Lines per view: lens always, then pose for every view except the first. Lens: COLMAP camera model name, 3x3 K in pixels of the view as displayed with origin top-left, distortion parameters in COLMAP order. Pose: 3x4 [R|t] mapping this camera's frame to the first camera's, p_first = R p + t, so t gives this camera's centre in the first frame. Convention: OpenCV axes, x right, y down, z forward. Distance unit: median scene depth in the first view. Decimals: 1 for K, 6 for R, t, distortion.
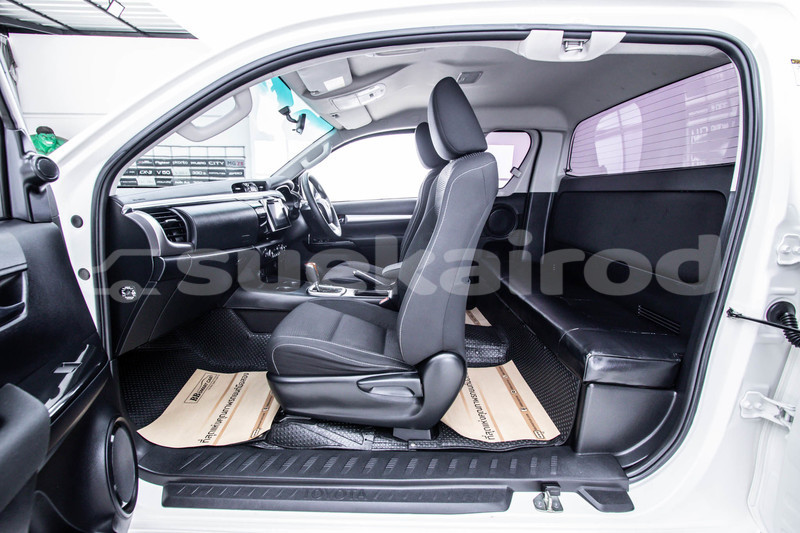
lens RADIAL K [[363.0, 0, 401.9], [0, 363.0, 278.0], [0, 0, 1]] dist [-0.001185, -0.016074]
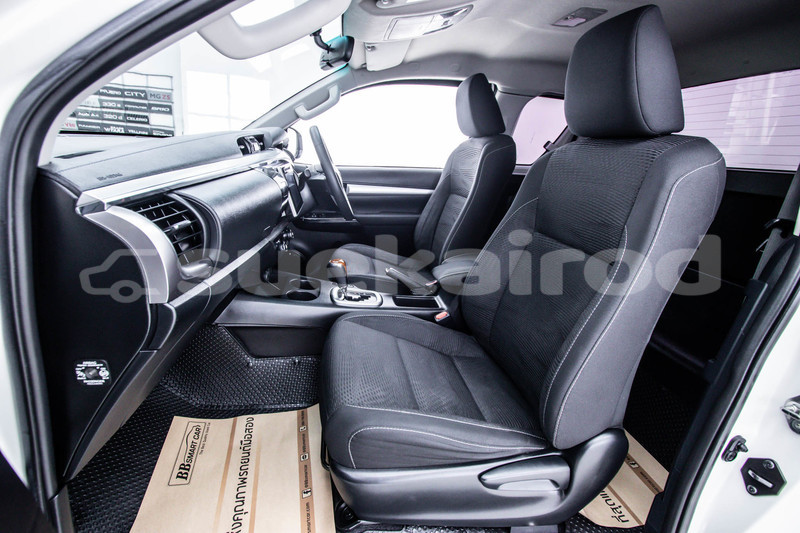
lens RADIAL K [[363.0, 0, 401.9], [0, 363.0, 278.0], [0, 0, 1]] dist [-0.001185, -0.016074]
pose [[0.983886, 0.025747, 0.176931, -0.264808], [-0.045100, 0.993317, 0.106245, -0.092060], [-0.173013, -0.112513, 0.978472, 0.286978]]
